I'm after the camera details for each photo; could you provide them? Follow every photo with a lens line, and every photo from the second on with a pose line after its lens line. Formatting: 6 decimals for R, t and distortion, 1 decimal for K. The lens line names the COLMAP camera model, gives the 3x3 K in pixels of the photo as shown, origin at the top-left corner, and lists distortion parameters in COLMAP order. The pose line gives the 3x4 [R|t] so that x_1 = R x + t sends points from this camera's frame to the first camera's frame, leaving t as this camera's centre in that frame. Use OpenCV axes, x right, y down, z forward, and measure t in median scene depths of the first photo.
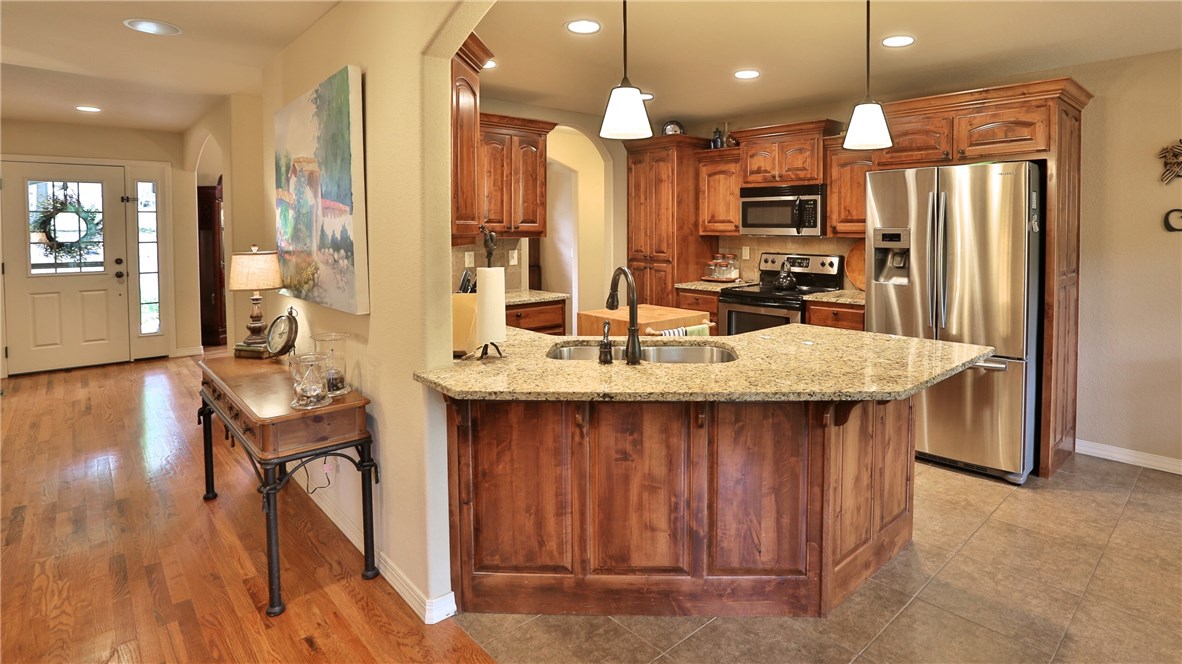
lens RADIAL K [[612.3, 0, 629.1], [0, 612.3, 248.8], [0, 0, 1]] dist [-0.039591, 0.001171]
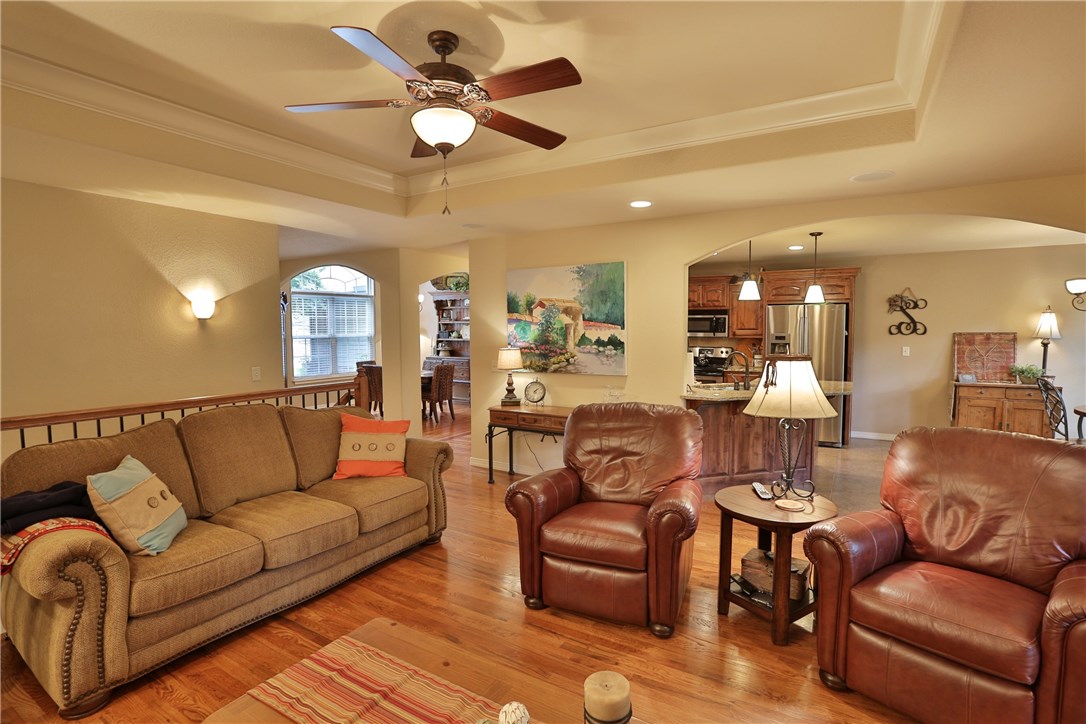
lens RADIAL K [[525.3, 0, 547.8], [0, 525.3, 365.4], [0, 0, 1]] dist [-0.061884, 0.024167]
pose [[0.962178, -0.020763, 0.271629, -0.648106], [0.010978, 0.999236, 0.037496, -0.000167], [-0.272200, -0.033096, 0.961671, -0.390990]]
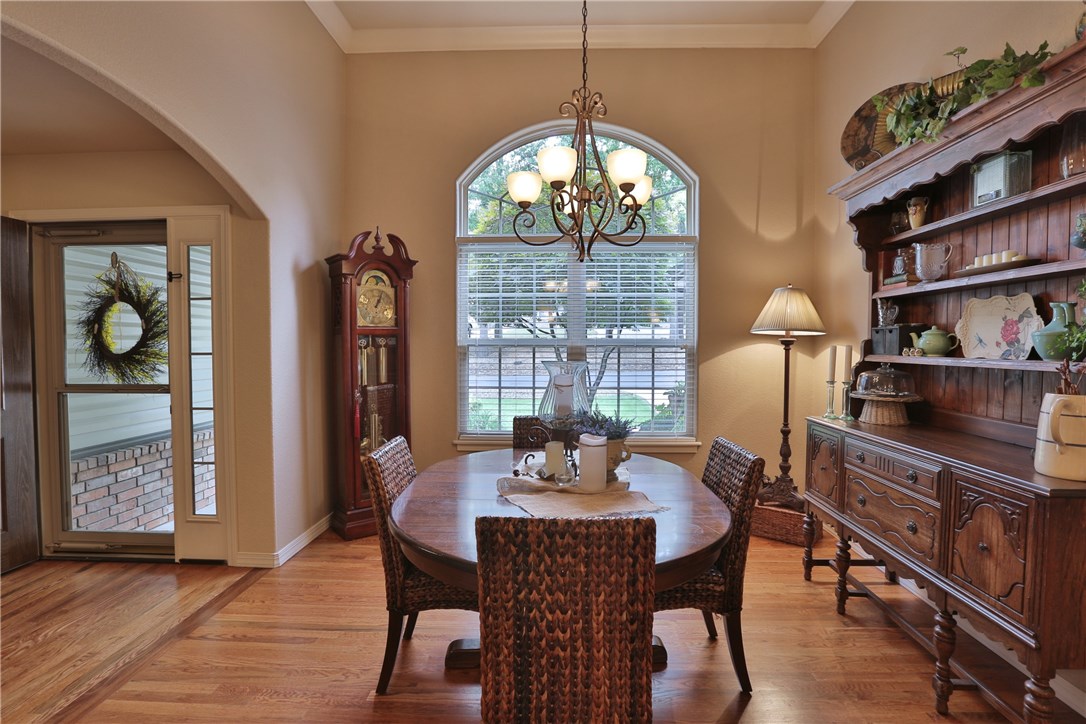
lens RADIAL K [[533.2, 0, 547.8], [0, 533.2, 362.3], [0, 0, 1]] dist [-0.065162, 0.026983]
pose [[0.699180, 0.025831, -0.714479, -0.317924], [-0.029744, 0.999533, 0.007029, -0.021265], [0.714327, 0.016337, 0.699622, 1.201691]]
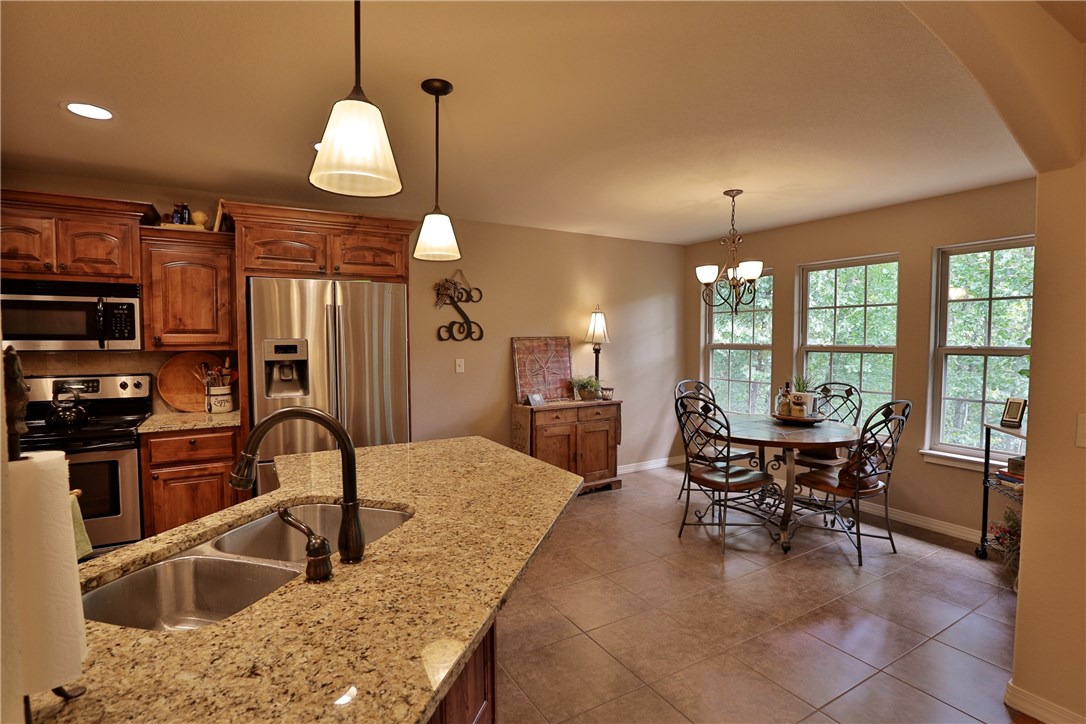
lens RADIAL K [[533.2, 0, 547.8], [0, 533.2, 362.3], [0, 0, 1]] dist [-0.065162, 0.026983]
pose [[0.218809, -0.042700, 0.974833, -0.222813], [0.034984, 0.998743, 0.035895, -0.010665], [-0.975140, 0.026249, 0.220028, 0.333713]]
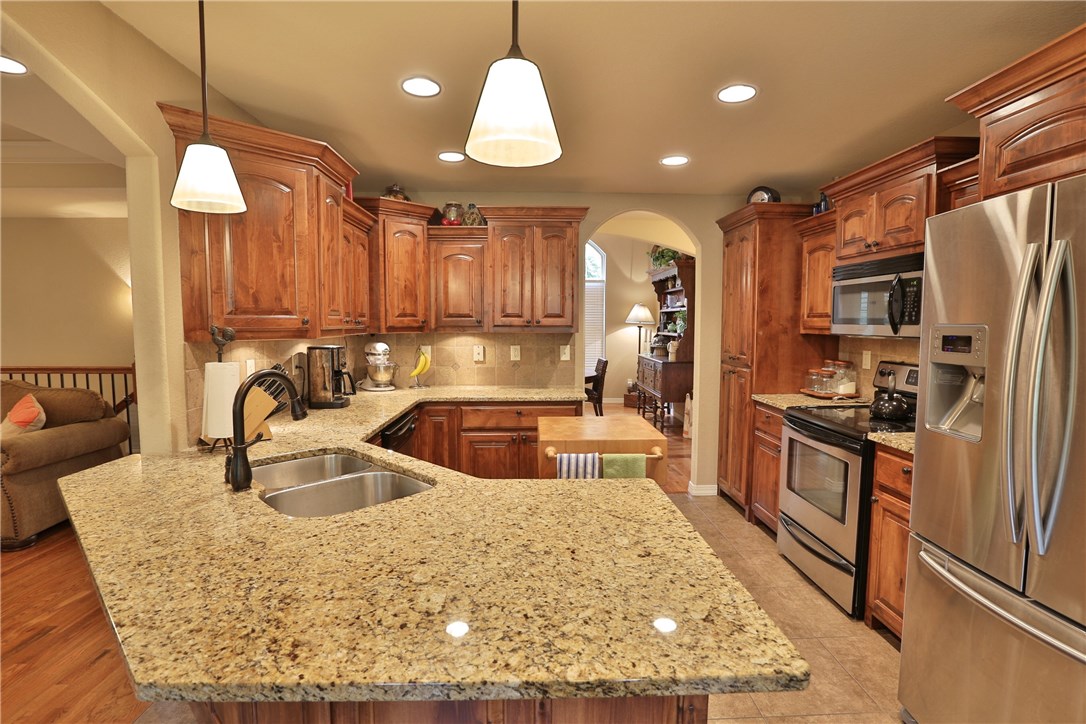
lens RADIAL K [[525.3, 0, 547.8], [0, 525.3, 365.4], [0, 0, 1]] dist [-0.061884, 0.024167]
pose [[0.751582, 0.056057, -0.657253, 0.363149], [-0.026570, 0.998147, 0.054748, -0.011869], [0.659104, -0.023684, 0.751679, 0.368941]]
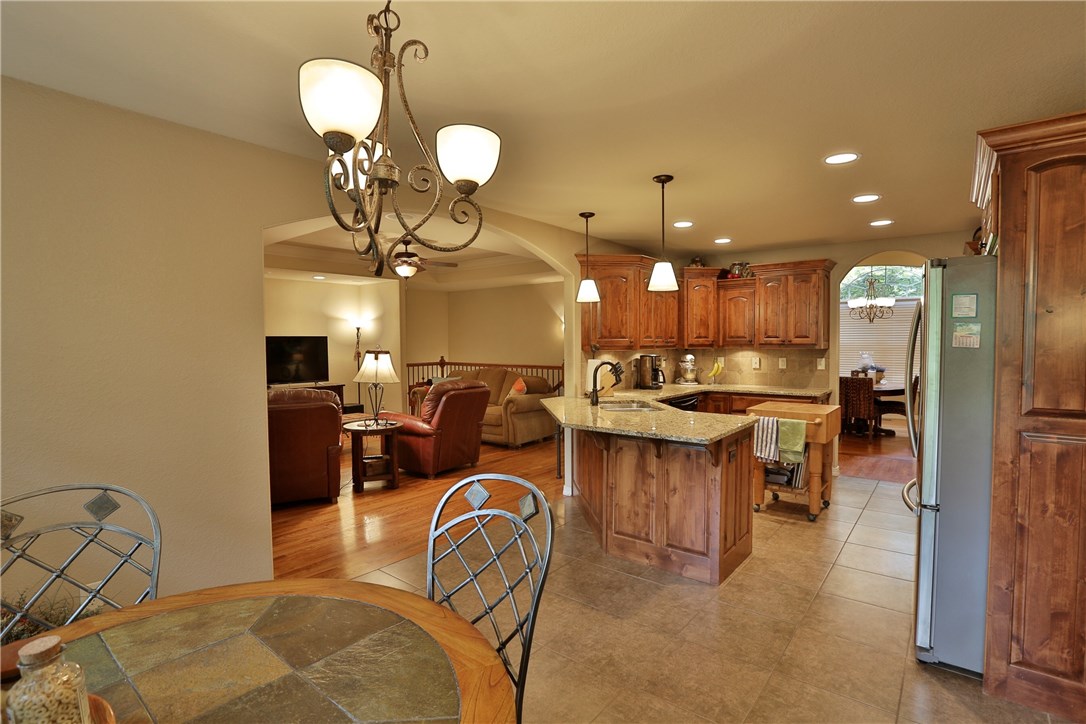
lens RADIAL K [[533.2, 0, 547.8], [0, 533.2, 362.3], [0, 0, 1]] dist [-0.065162, 0.026983]
pose [[0.141432, 0.040033, -0.989138, 0.887264], [-0.030782, 0.998877, 0.036026, -0.012592], [0.989469, 0.025352, 0.142506, 0.275198]]
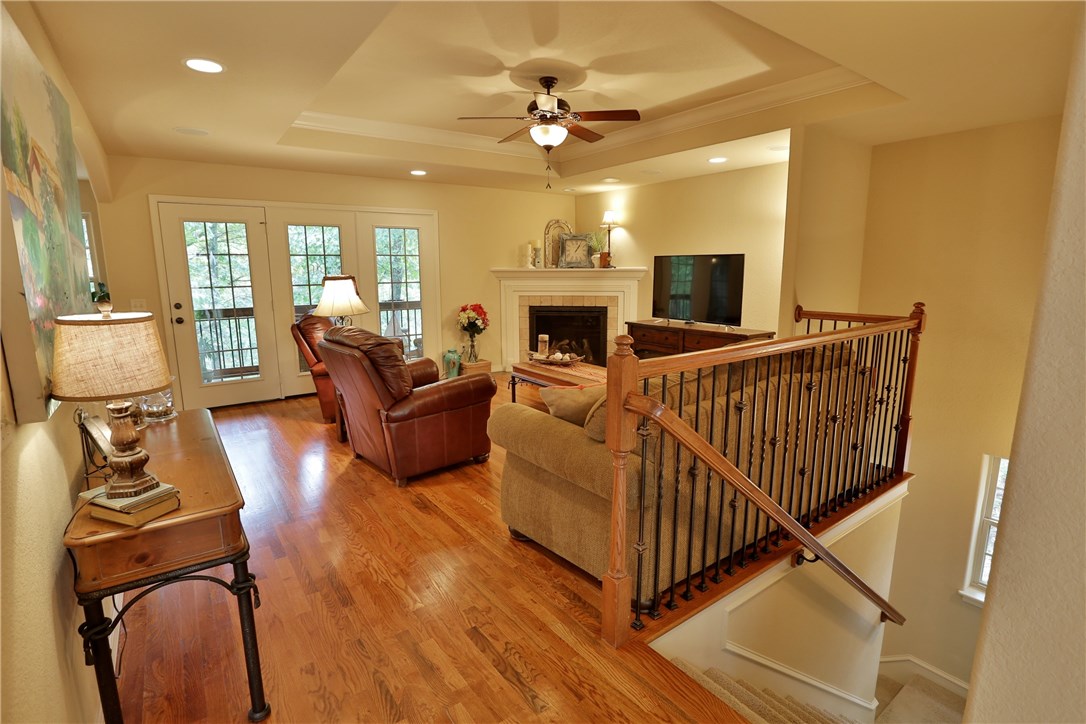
lens RADIAL K [[523.3, 0, 547.4], [0, 523.3, 360.0], [0, 0, 1]] dist [-0.053183, 0.020213]
pose [[-0.992337, -0.014494, 0.122706, -0.714388], [0.011893, 0.977281, 0.211616, -0.031330], [-0.122985, 0.211454, -0.969620, 0.940429]]
